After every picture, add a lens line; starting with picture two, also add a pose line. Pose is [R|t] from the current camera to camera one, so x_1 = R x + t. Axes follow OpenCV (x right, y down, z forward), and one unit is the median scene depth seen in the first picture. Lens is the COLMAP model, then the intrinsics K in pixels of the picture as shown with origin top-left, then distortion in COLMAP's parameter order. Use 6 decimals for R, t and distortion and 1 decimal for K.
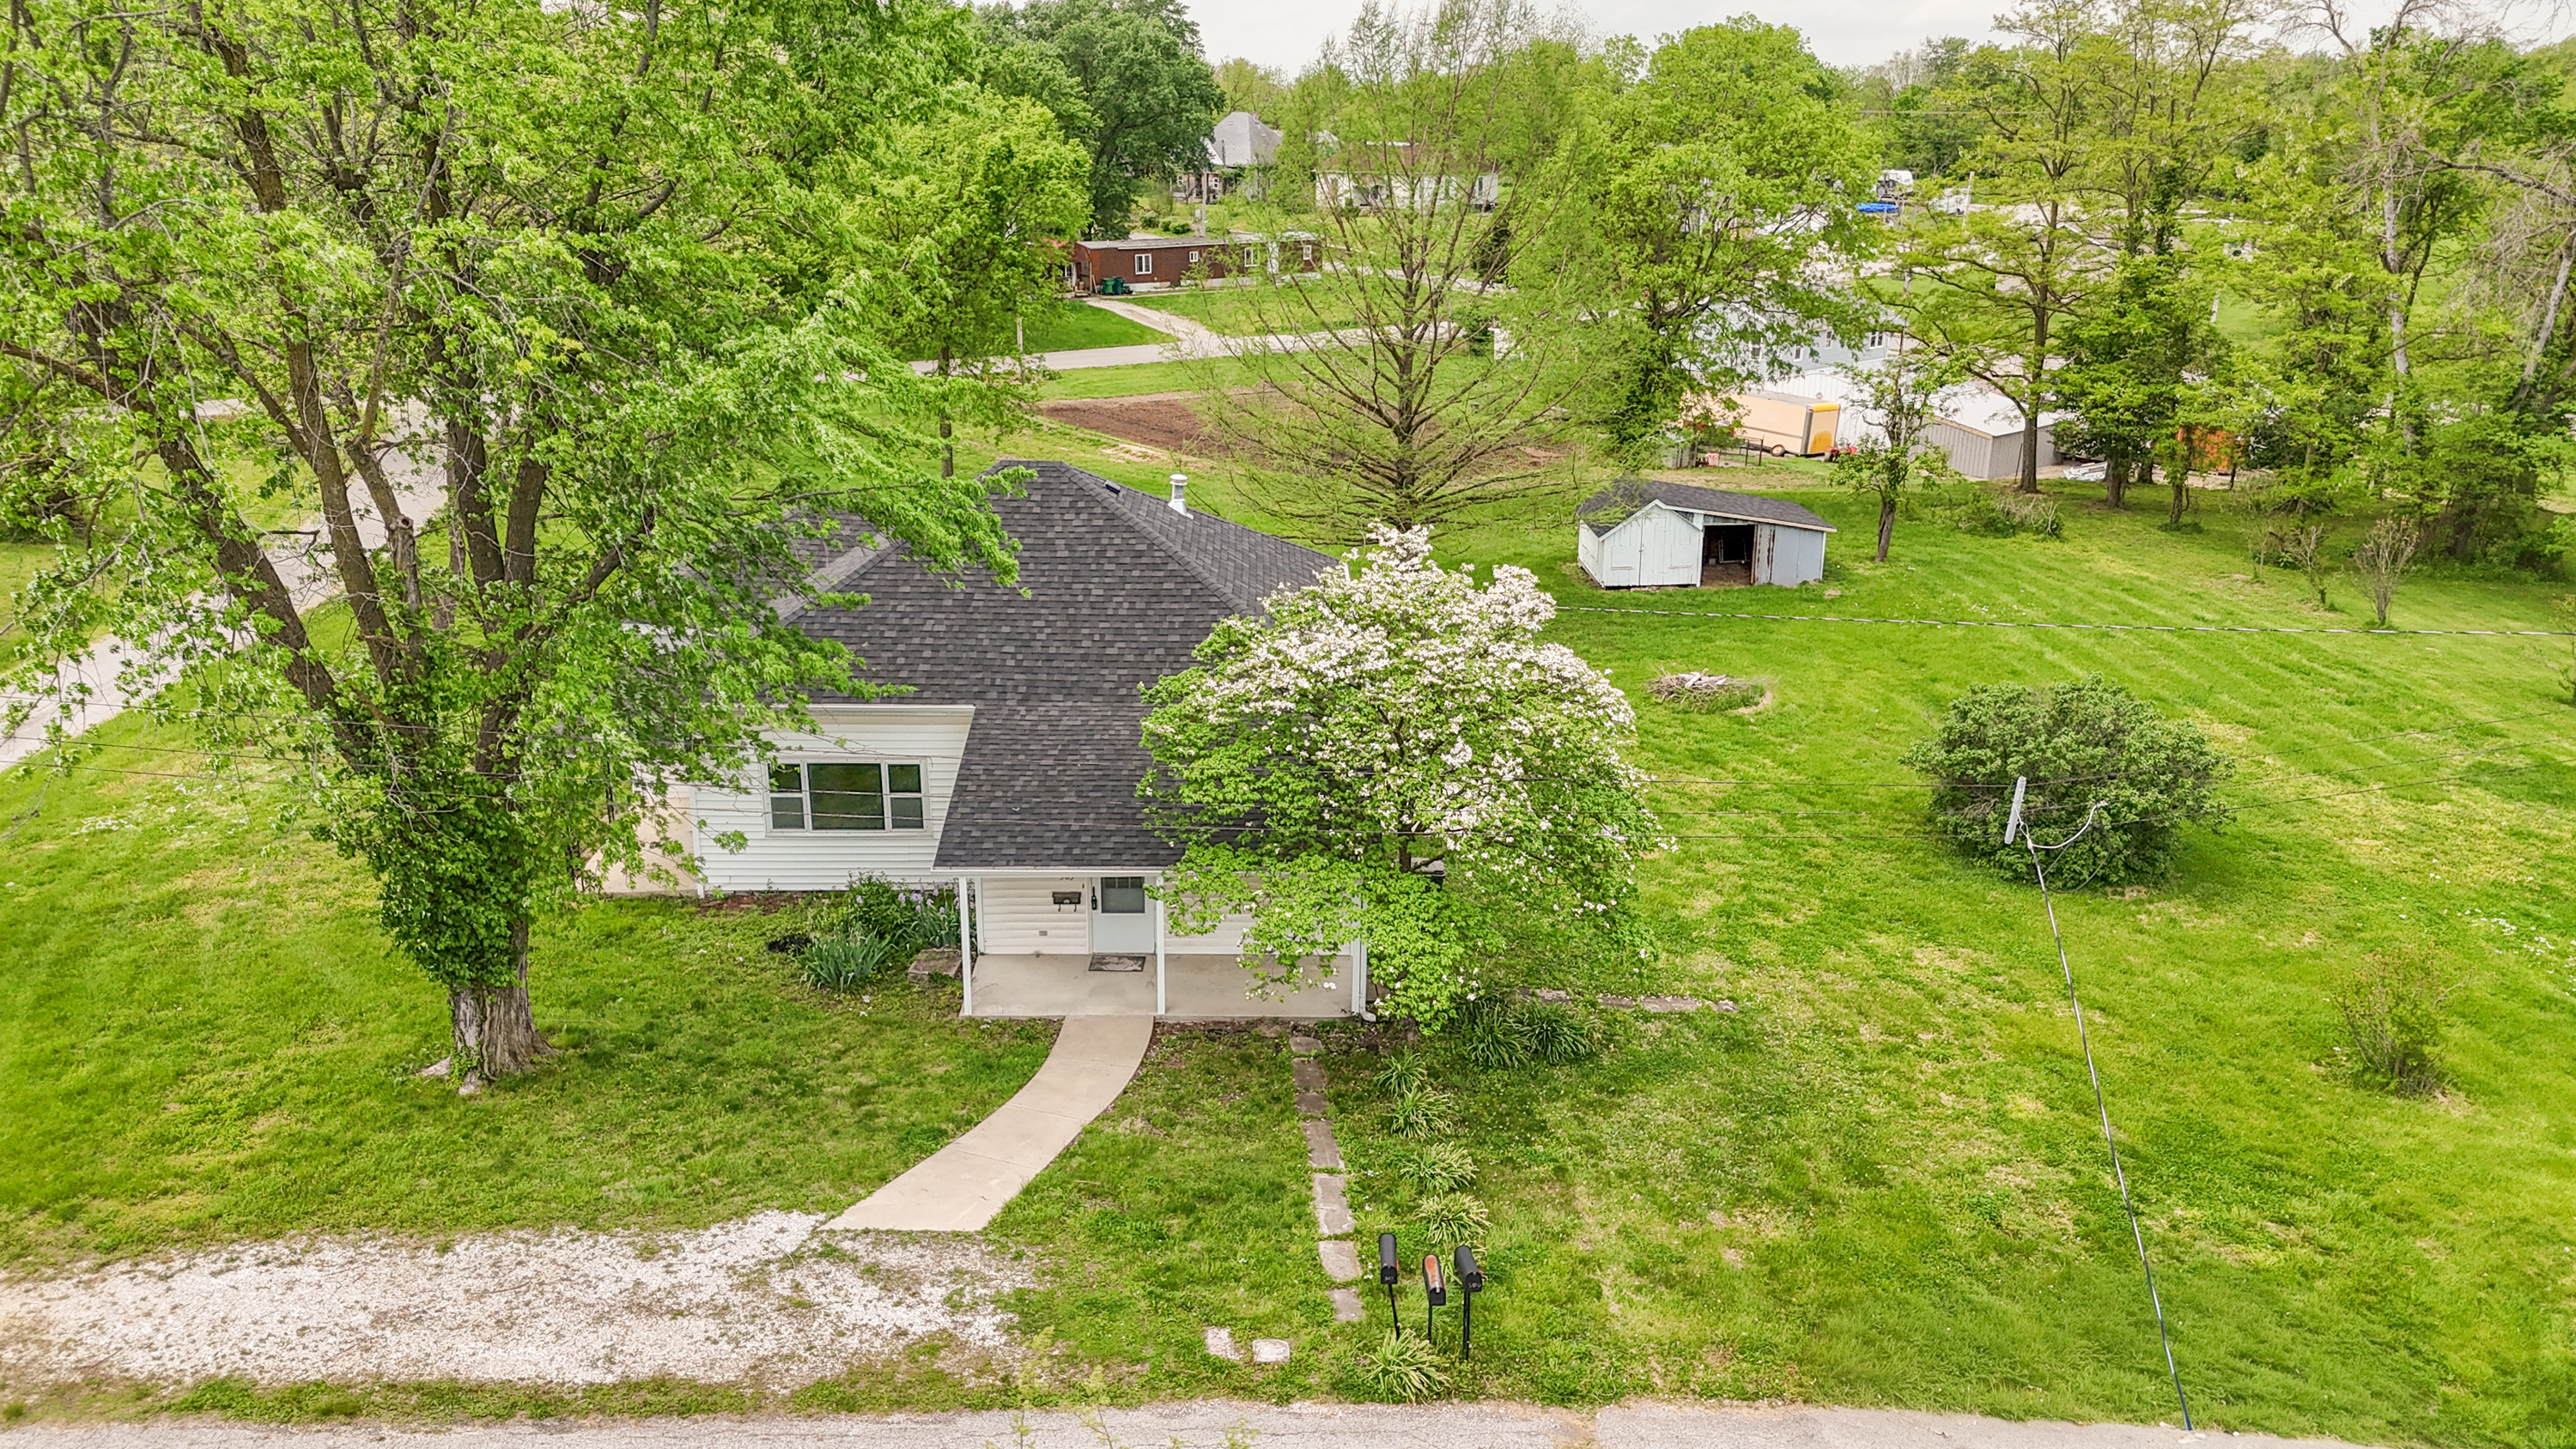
lens RADIAL K [[1880.3, 0, 1271.6], [0, 1880.3, 780.8], [0, 0, 1]] dist [0.061378, -0.061564]
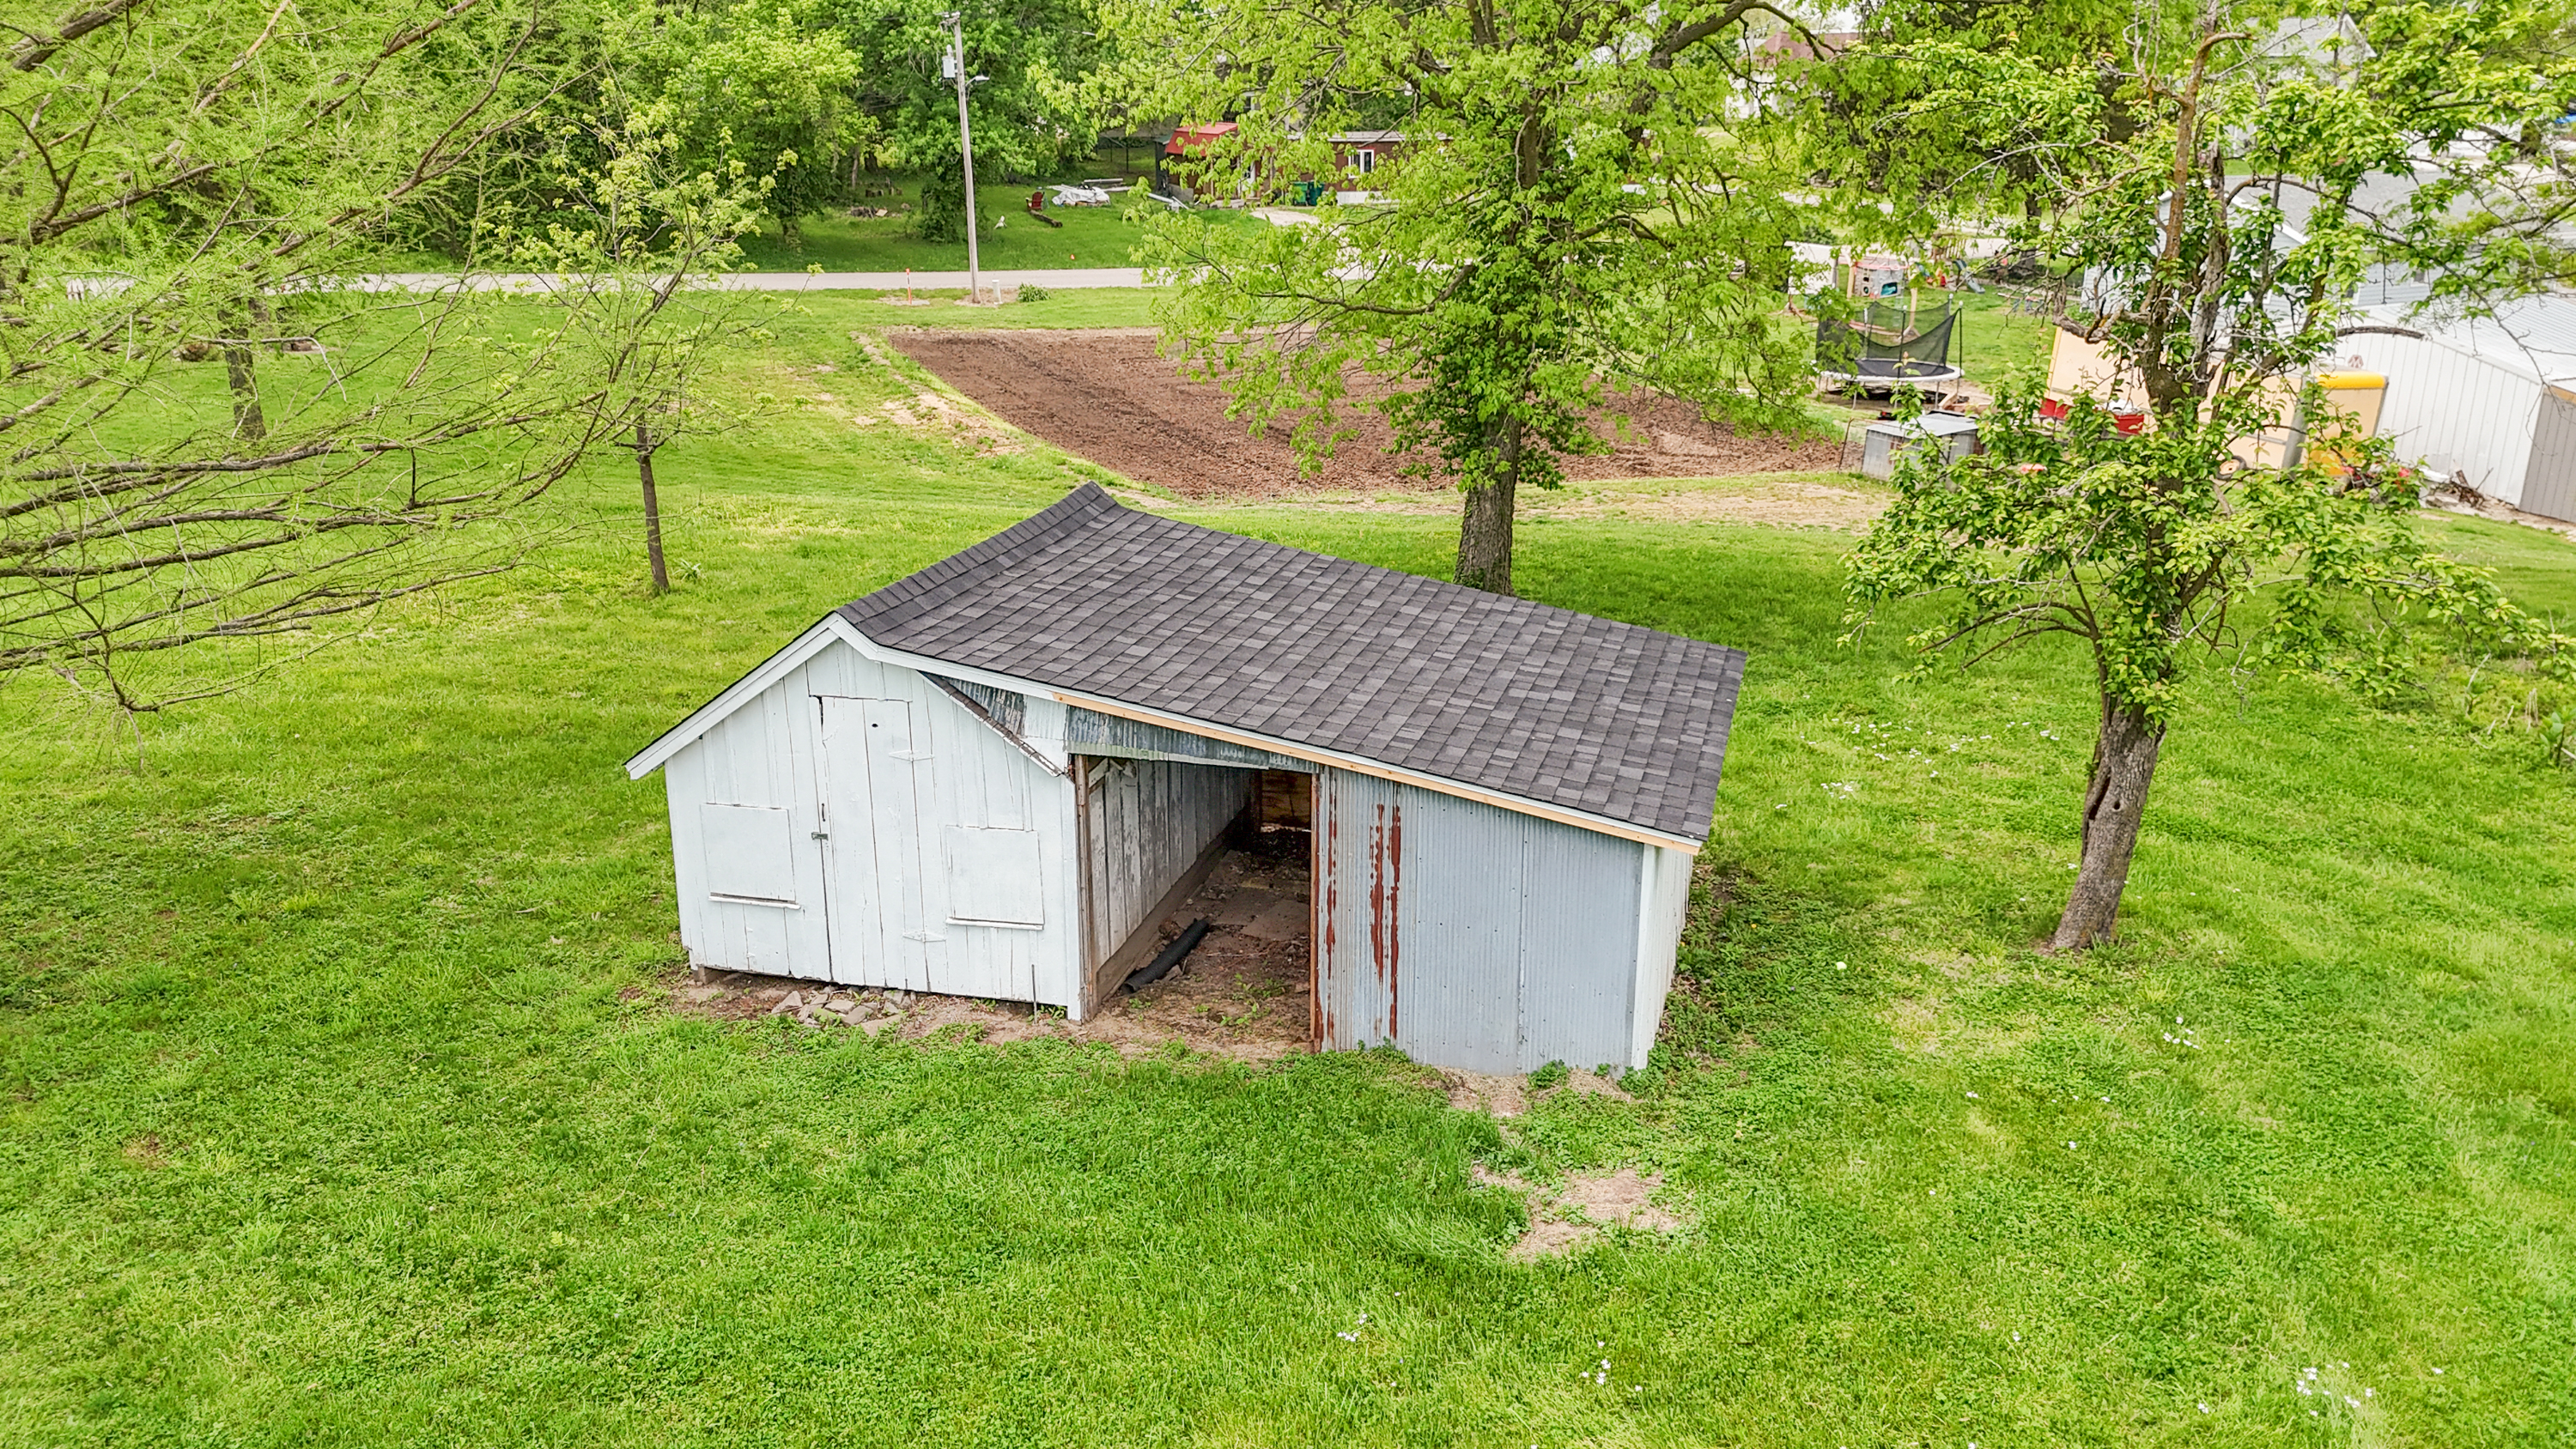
lens RADIAL K [[1880.3, 0, 1279.1], [0, 1880.3, 725.1], [0, 0, 1]] dist [0.061378, -0.061564]
pose [[0.952863, 0.092709, -0.288888, 0.759131], [-0.099448, 0.995005, -0.008703, -0.337445], [0.286638, 0.037022, 0.957323, 1.955600]]
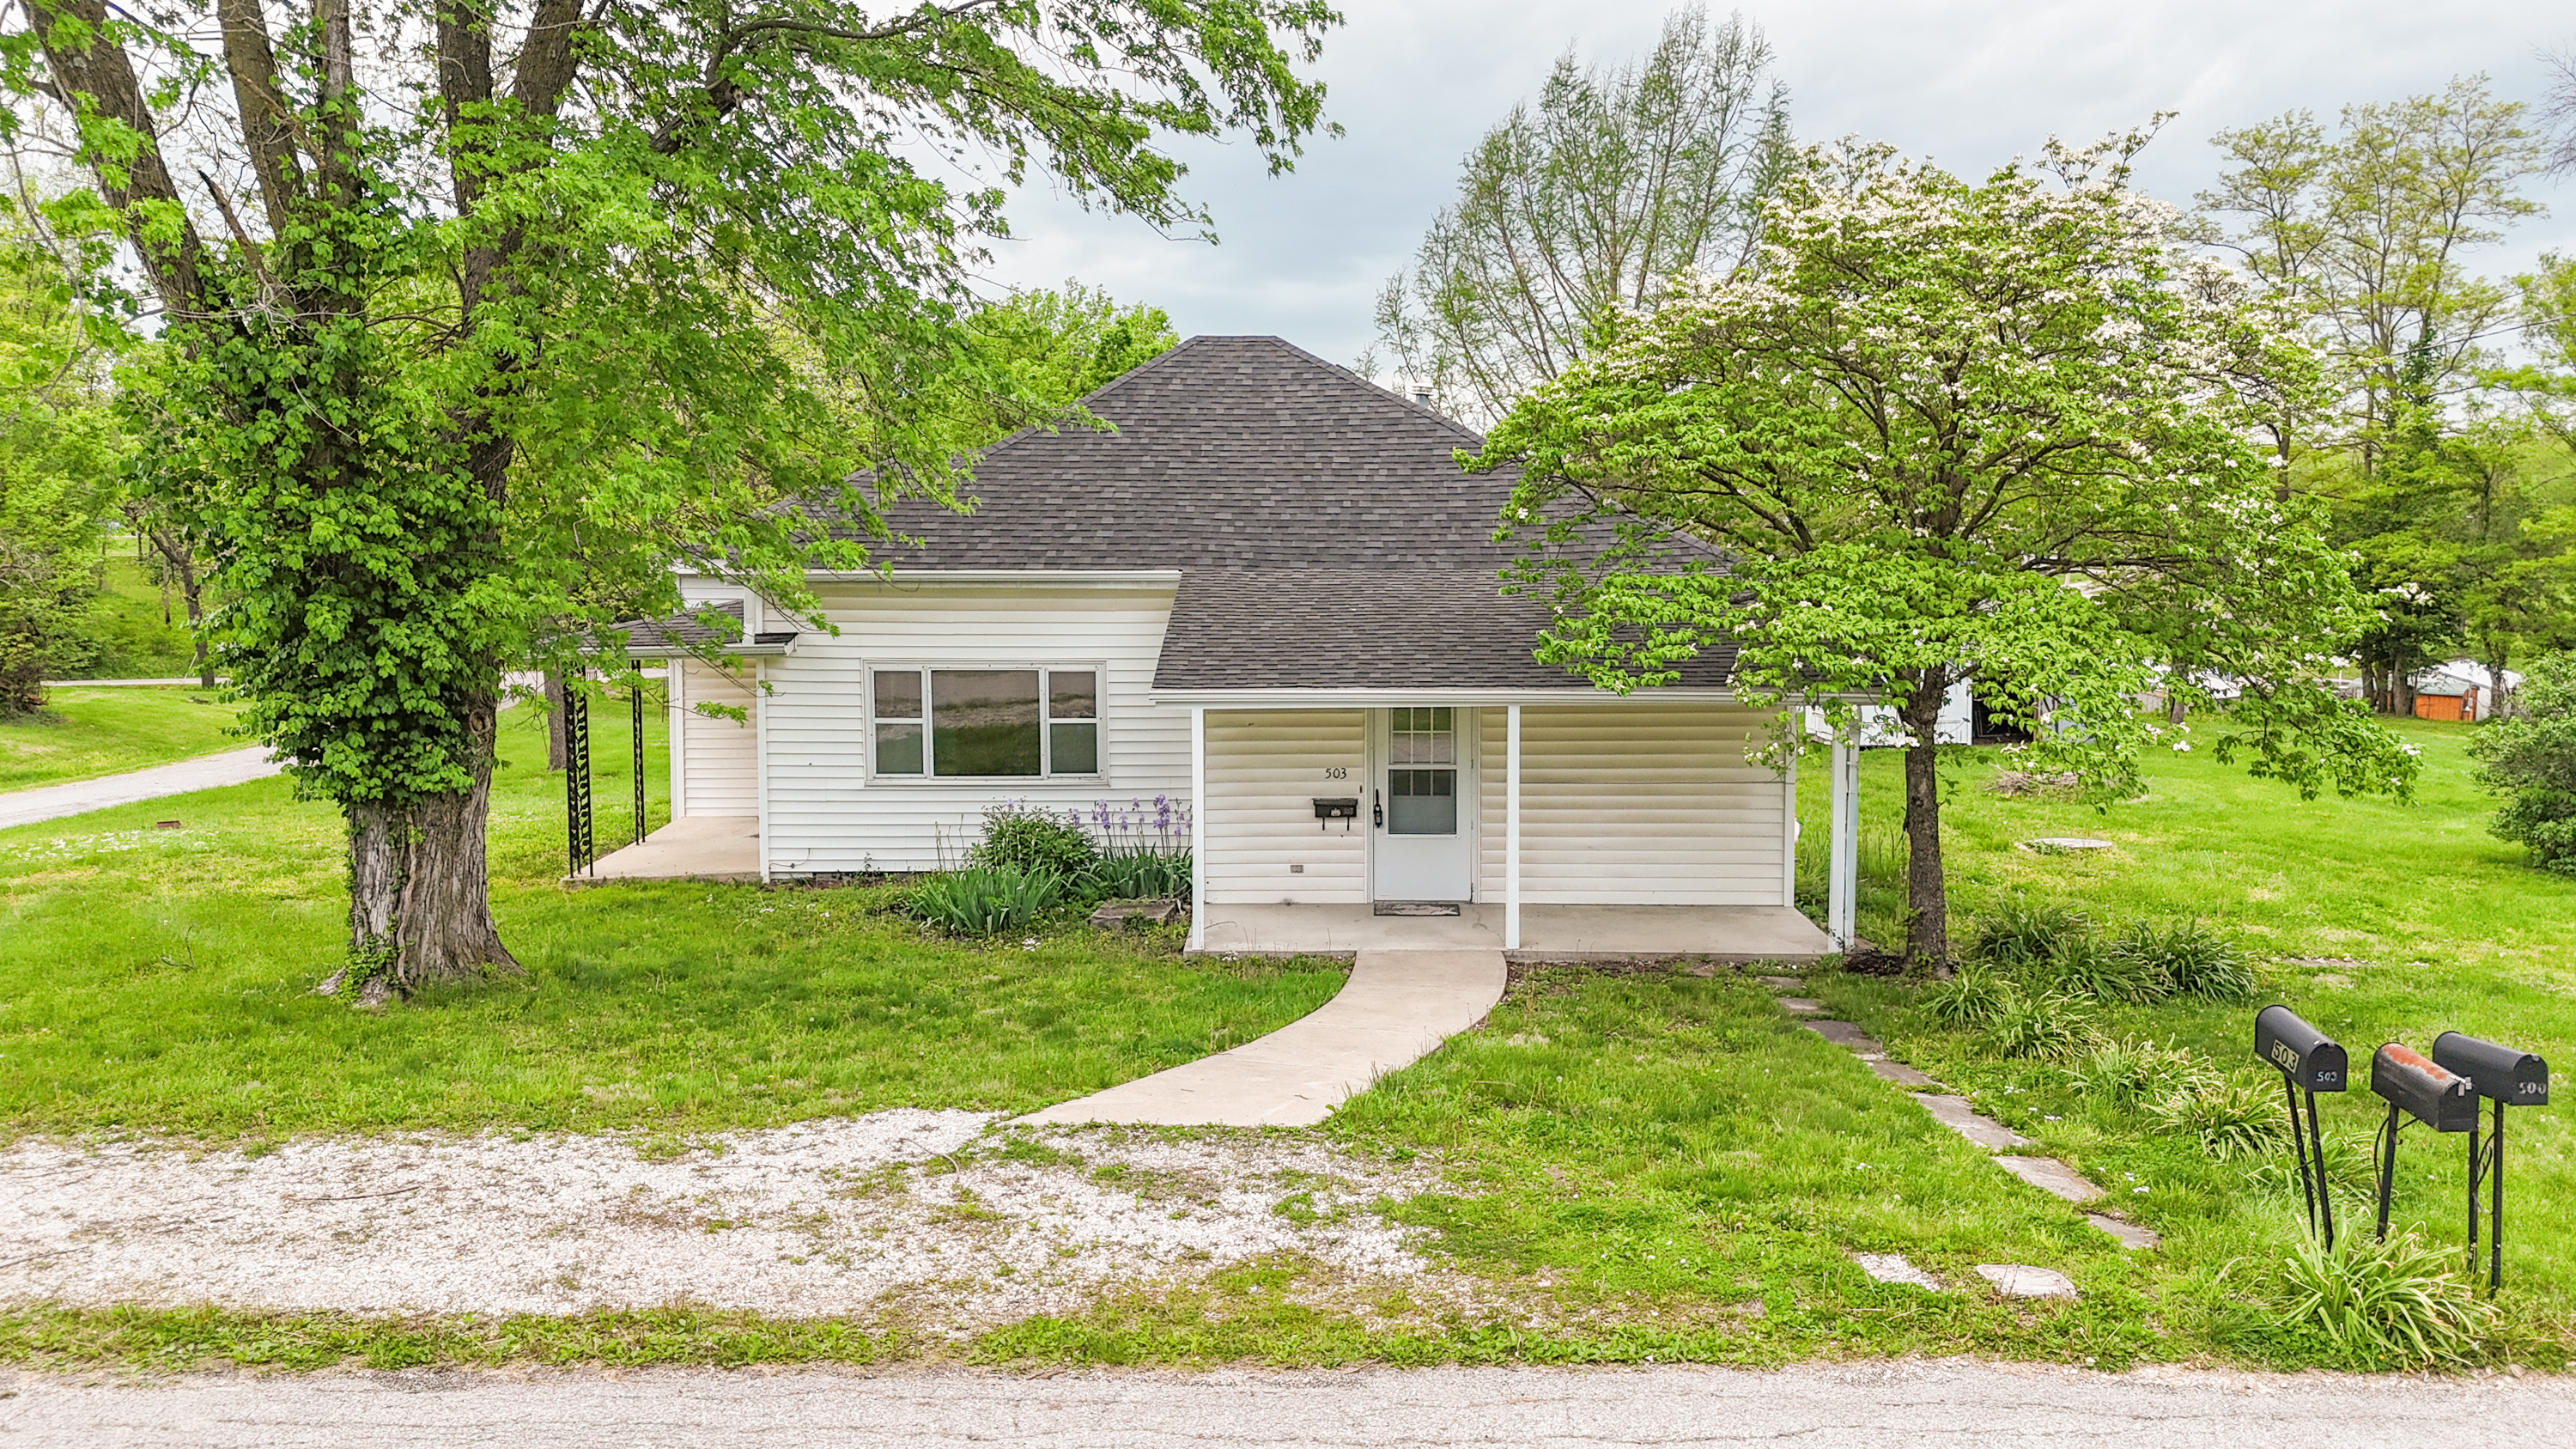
lens RADIAL K [[1880.9, 0, 1269.2], [0, 1880.9, 837.0], [0, 0, 1]] dist [0.061378, -0.061564]
pose [[0.999756, -0.008657, -0.020315, -0.147348], [0.004366, 0.979286, -0.202437, 0.250717], [0.021647, 0.202299, 0.979085, 0.463547]]
